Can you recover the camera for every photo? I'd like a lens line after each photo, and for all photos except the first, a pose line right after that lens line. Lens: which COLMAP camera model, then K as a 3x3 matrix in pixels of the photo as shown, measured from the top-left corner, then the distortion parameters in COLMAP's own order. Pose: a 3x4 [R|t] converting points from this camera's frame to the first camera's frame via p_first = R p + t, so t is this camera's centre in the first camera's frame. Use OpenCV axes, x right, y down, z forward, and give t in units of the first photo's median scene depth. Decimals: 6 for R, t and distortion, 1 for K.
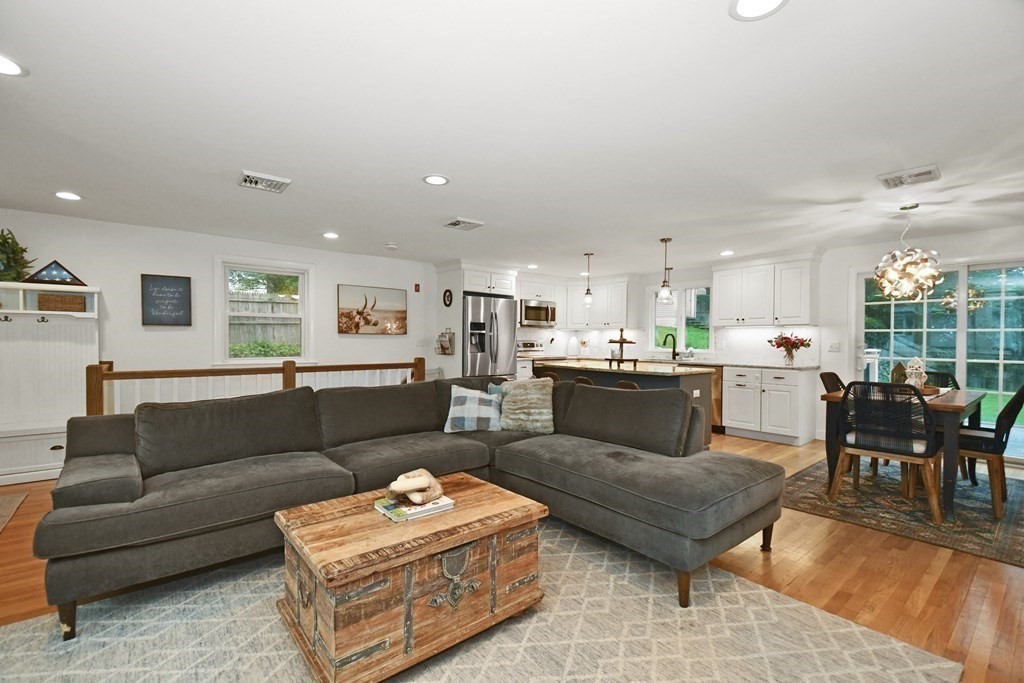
lens RADIAL K [[446.8, 0, 512.0], [0, 446.8, 341.5], [0, 0, 1]] dist [-0.000313, -0.000125]
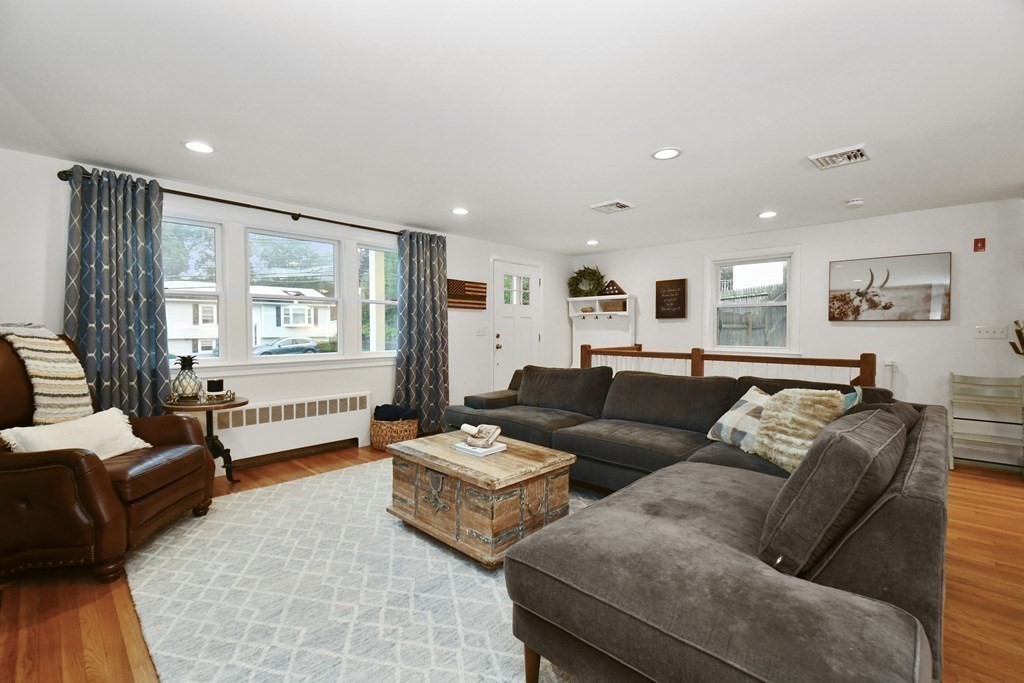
lens RADIAL K [[459.8, 0, 510.2], [0, 459.8, 324.4], [0, 0, 1]] dist [0.019081, -0.000048]
pose [[0.098611, -0.012659, -0.995046, 0.606022], [-0.000566, 0.999918, -0.012777, -0.000439], [0.995126, 0.001823, 0.098595, 0.470251]]
